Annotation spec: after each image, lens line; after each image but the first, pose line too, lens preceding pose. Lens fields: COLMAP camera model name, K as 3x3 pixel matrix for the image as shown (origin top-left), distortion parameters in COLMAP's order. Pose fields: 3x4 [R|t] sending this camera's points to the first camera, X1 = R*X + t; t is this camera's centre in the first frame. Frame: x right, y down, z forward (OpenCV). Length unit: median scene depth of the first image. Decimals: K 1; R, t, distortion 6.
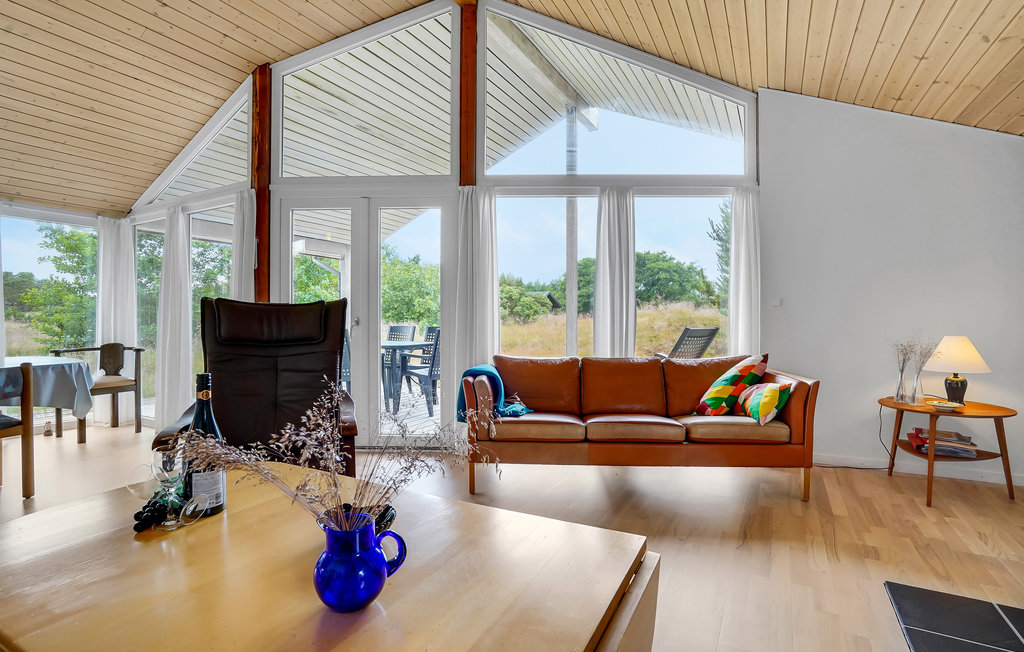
lens RADIAL K [[482.0, 0, 514.0], [0, 482.0, 320.5], [0, 0, 1]] dist [-0.035322, 0.000508]
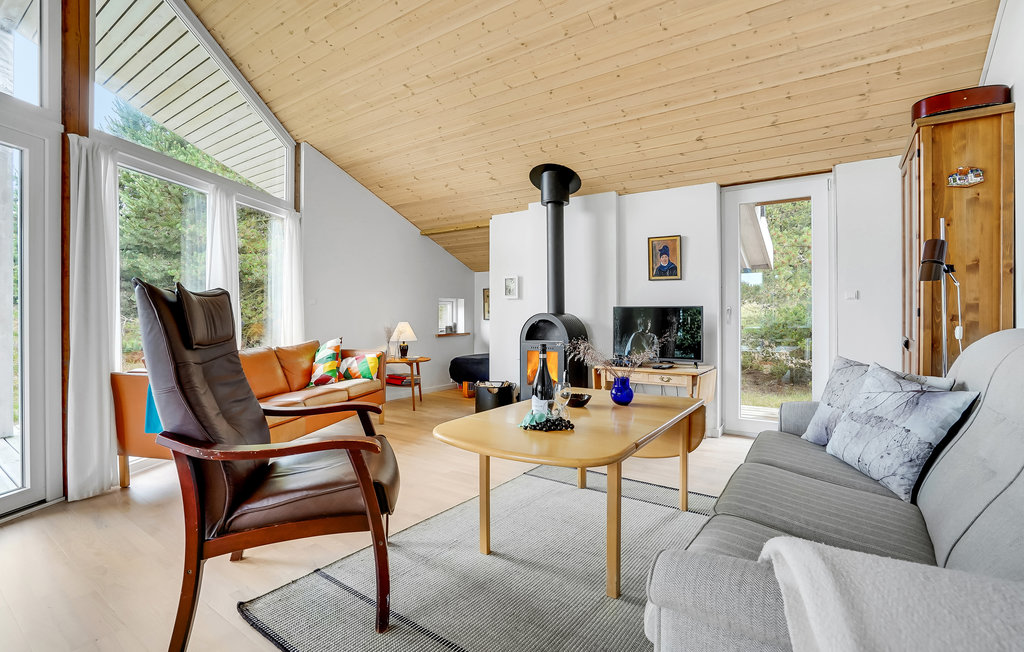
lens RADIAL K [[482.0, 0, 514.0], [0, 482.0, 320.5], [0, 0, 1]] dist [-0.035322, 0.000508]
pose [[0.124684, -0.017461, 0.992043, -0.945195], [0.000182, 0.999846, 0.017576, -0.007676], [-0.992197, -0.002011, 0.124668, 0.305269]]
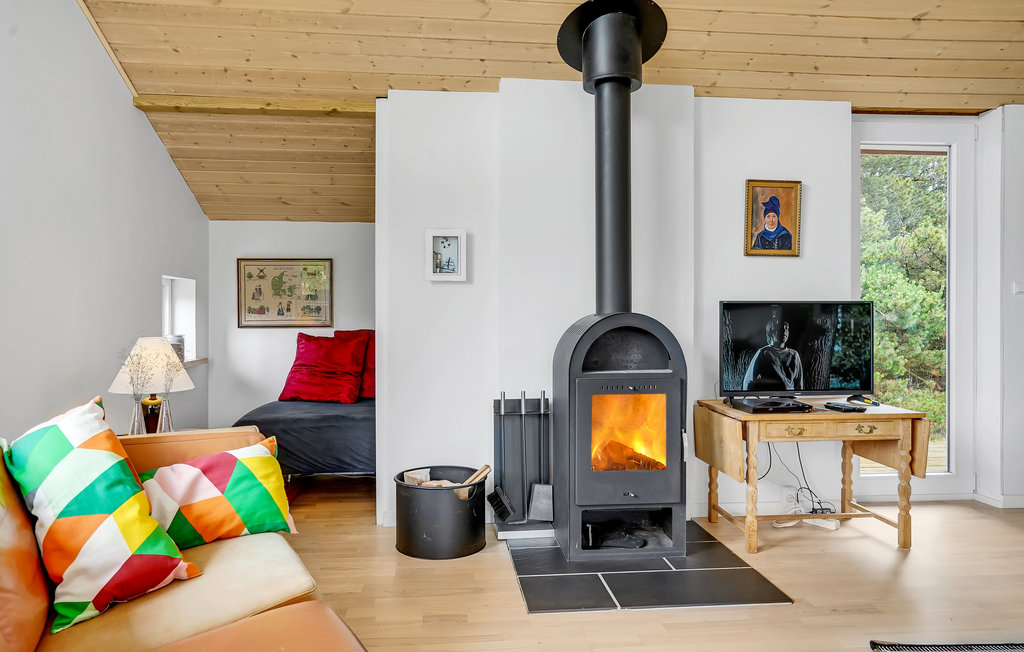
lens RADIAL K [[674.6, 0, 512.0], [0, 674.6, 326.0], [0, 0, 1]] dist [0.007296, 0.001612]
pose [[-0.552743, -0.009532, 0.833297, -0.150657], [0.000880, 0.999927, 0.012022, 0.003944], [-0.833351, 0.007378, -0.552695, 1.101320]]
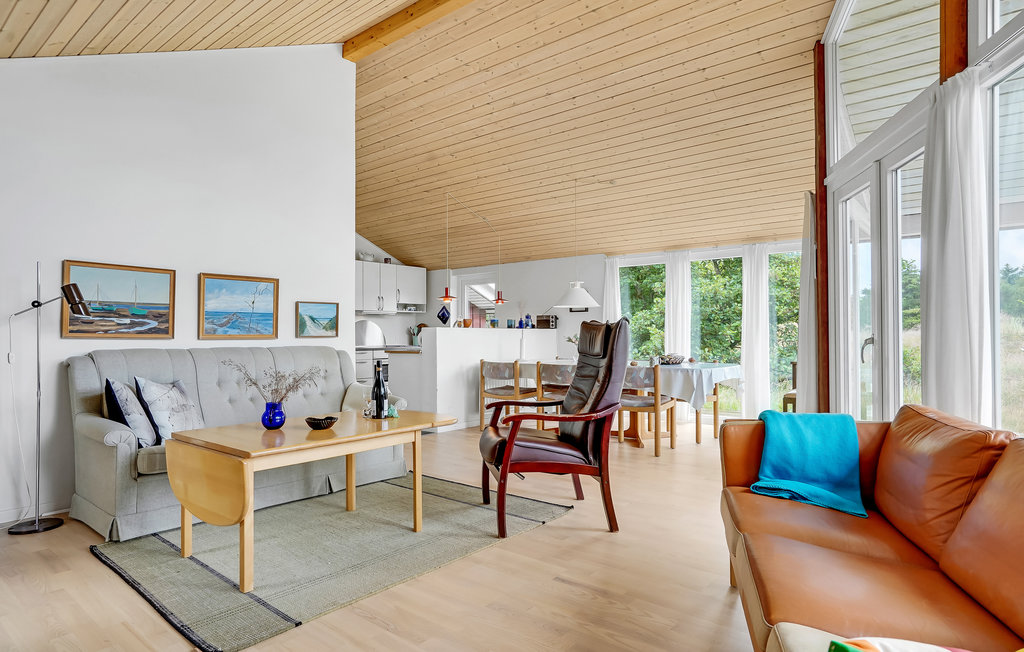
lens RADIAL K [[576.5, 0, 512.0], [0, 576.5, 326.0], [0, 0, 1]] dist [-0.000301, 0.000262]
pose [[-0.205041, -0.011410, -0.978687, 0.784020], [0.003094, 0.999919, -0.012306, -0.012434], [0.978749, -0.005551, -0.204989, 0.833908]]
